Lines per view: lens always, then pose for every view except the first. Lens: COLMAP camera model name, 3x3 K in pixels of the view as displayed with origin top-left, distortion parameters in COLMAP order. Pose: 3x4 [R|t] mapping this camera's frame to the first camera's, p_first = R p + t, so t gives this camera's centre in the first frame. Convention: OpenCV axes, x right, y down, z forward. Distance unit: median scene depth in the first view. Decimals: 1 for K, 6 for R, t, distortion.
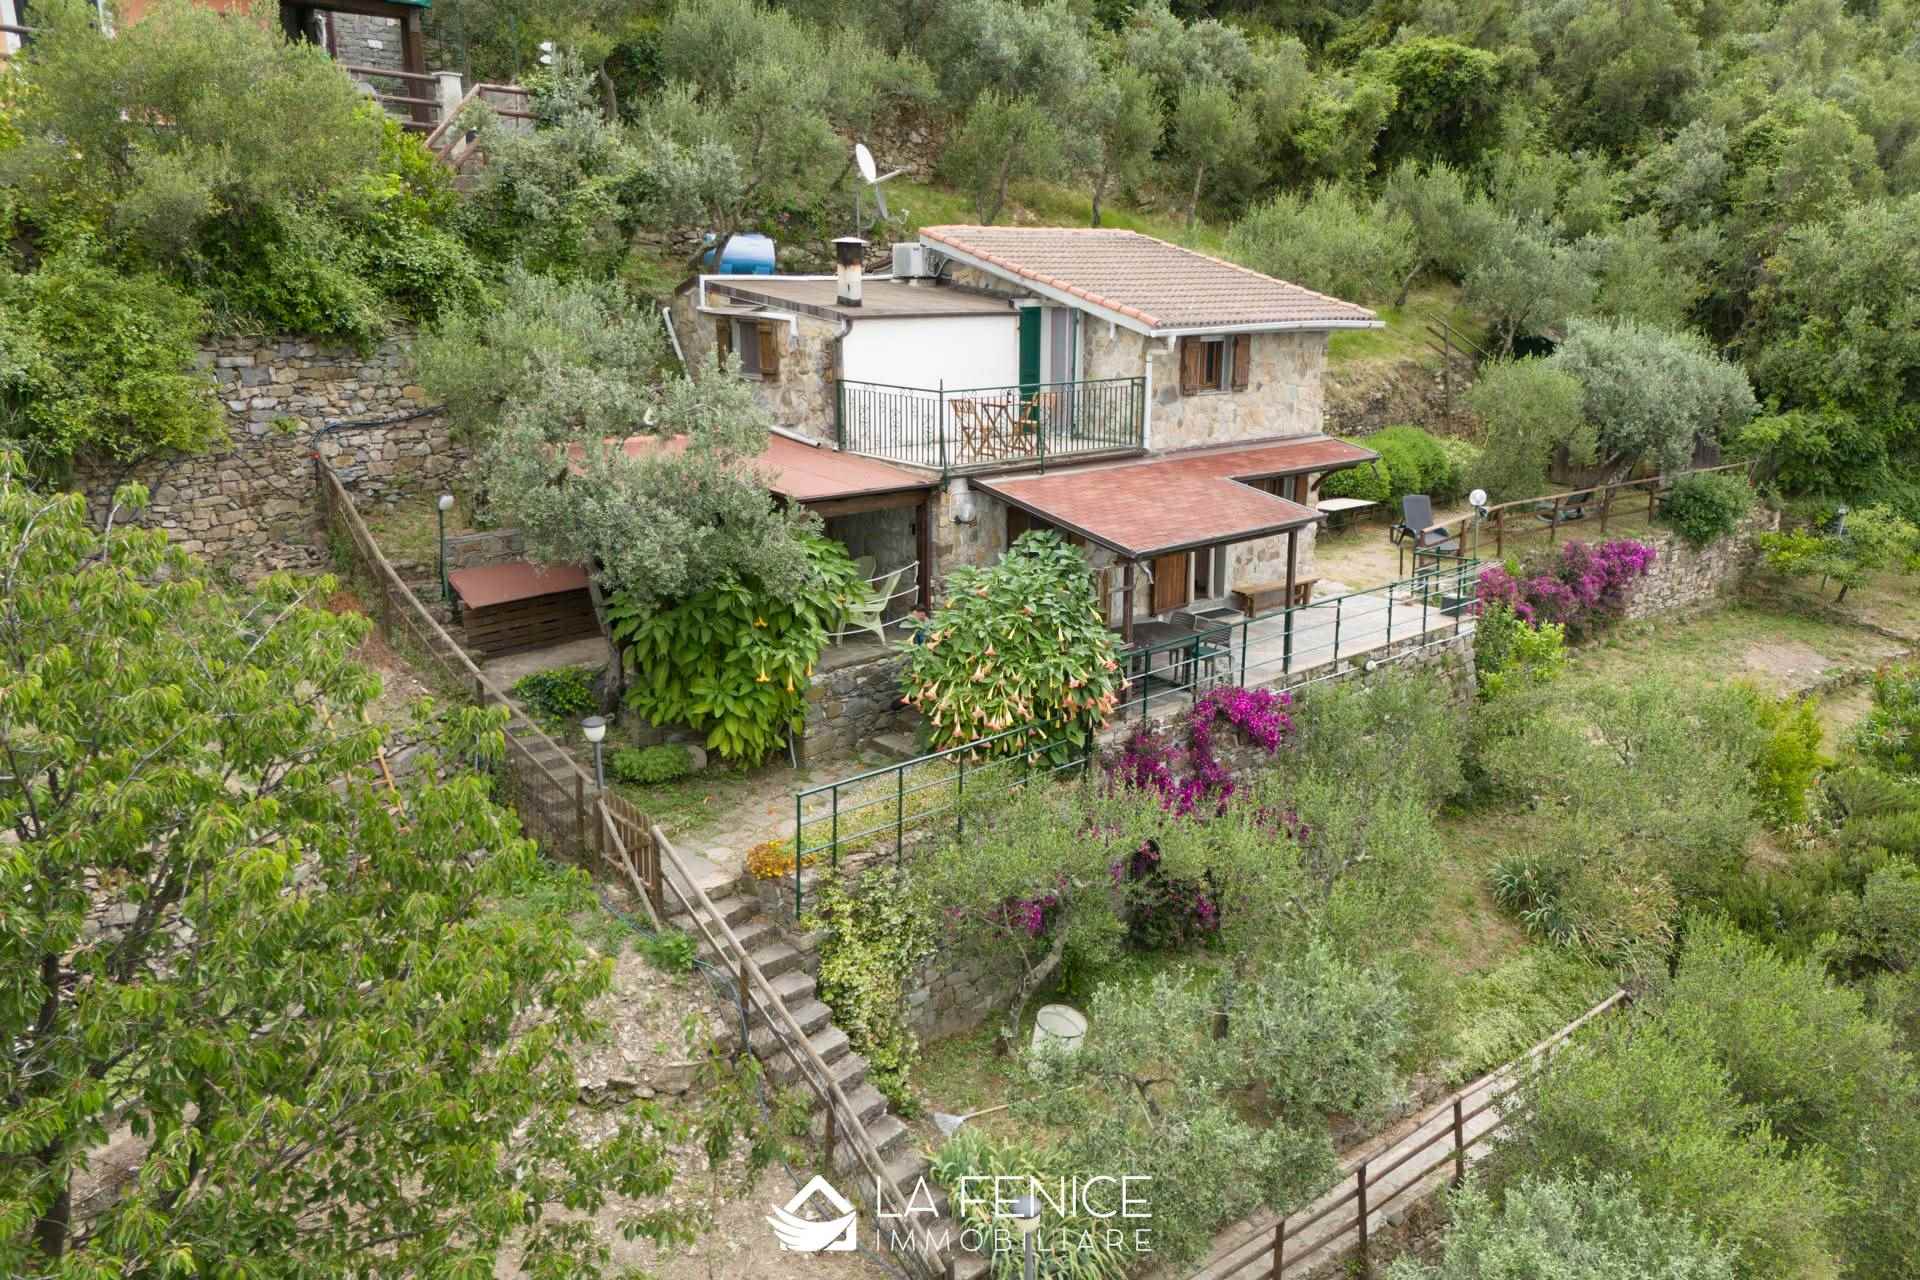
lens RADIAL K [[1412.3, 0, 965.3], [0, 1412.3, 640.1], [0, 0, 1]] dist [0.086461, -0.086688]
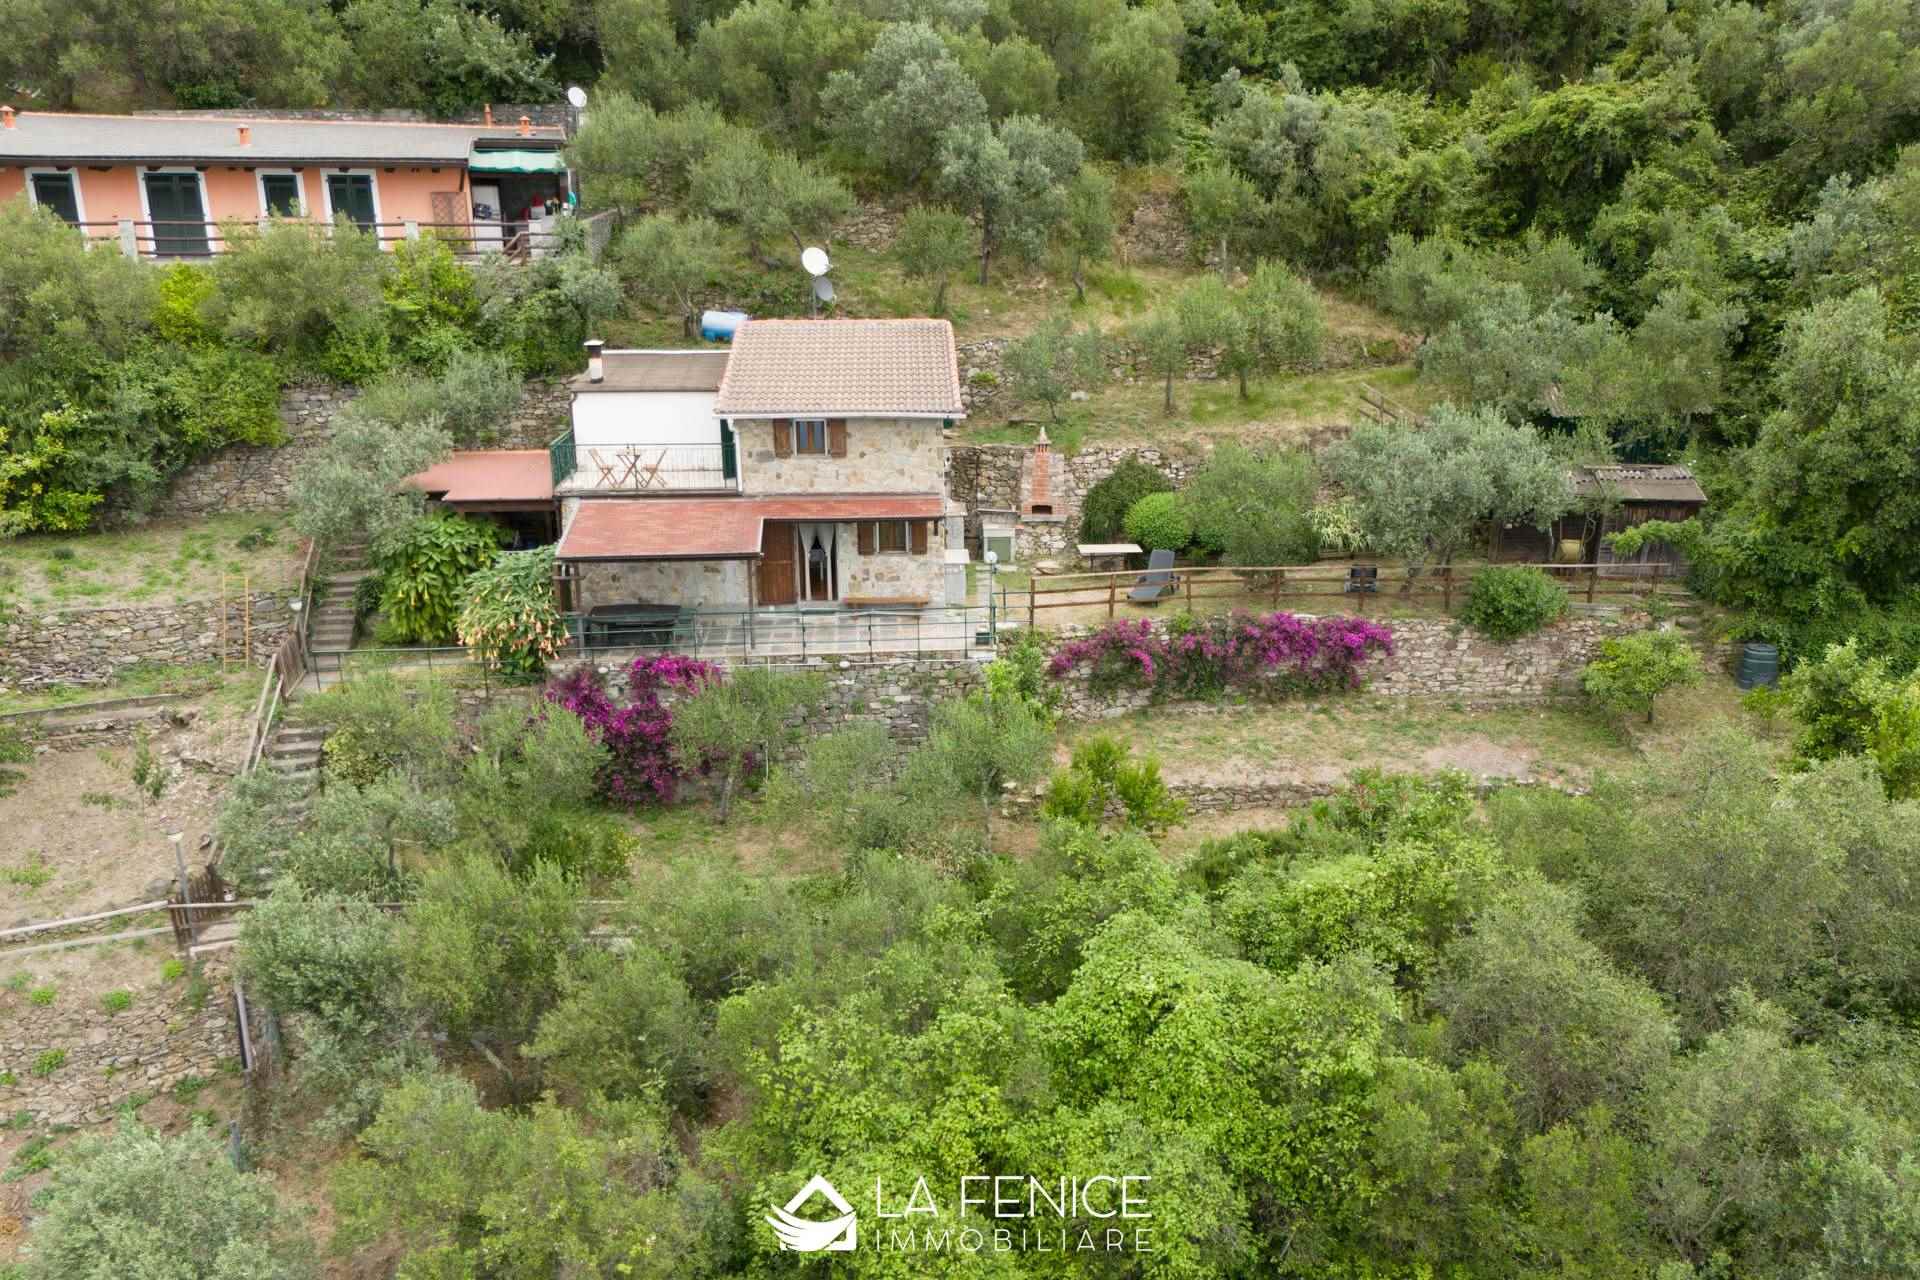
lens RADIAL K [[1412.3, 0, 965.3], [0, 1412.3, 640.1], [0, 0, 1]] dist [0.086461, -0.086688]
pose [[0.789243, 0.176388, -0.588203, 1.263662], [-0.147346, 0.984272, 0.097454, -0.168402], [0.596142, 0.009755, 0.802820, -0.045889]]
